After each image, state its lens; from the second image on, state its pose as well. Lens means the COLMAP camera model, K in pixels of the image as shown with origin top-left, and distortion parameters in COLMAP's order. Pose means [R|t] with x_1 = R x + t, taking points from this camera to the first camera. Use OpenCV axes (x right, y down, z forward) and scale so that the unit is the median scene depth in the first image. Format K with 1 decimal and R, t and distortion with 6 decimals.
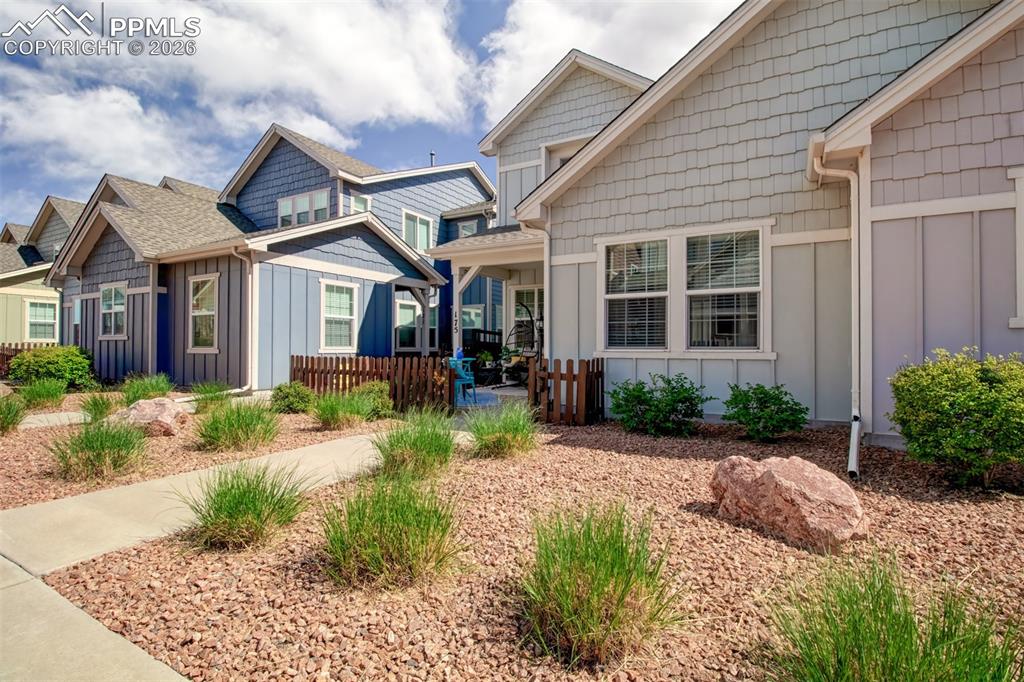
lens RADIAL K [[474.9, 0, 507.9], [0, 474.9, 328.6], [0, 0, 1]] dist [0.000219, 0.000362]
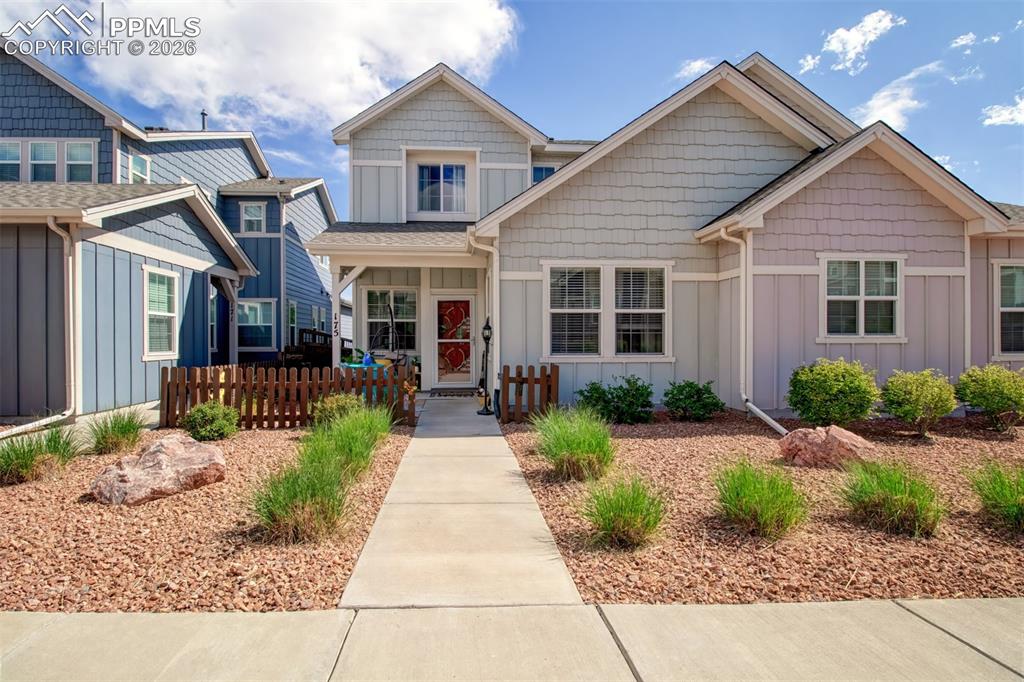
lens RADIAL K [[474.9, 0, 507.9], [0, 474.9, 328.6], [0, 0, 1]] dist [0.000219, 0.000362]
pose [[0.856472, 0.011891, 0.516056, -0.340320], [-0.017569, 0.999827, 0.006120, -0.019542], [-0.515894, -0.014308, 0.856533, 0.031915]]
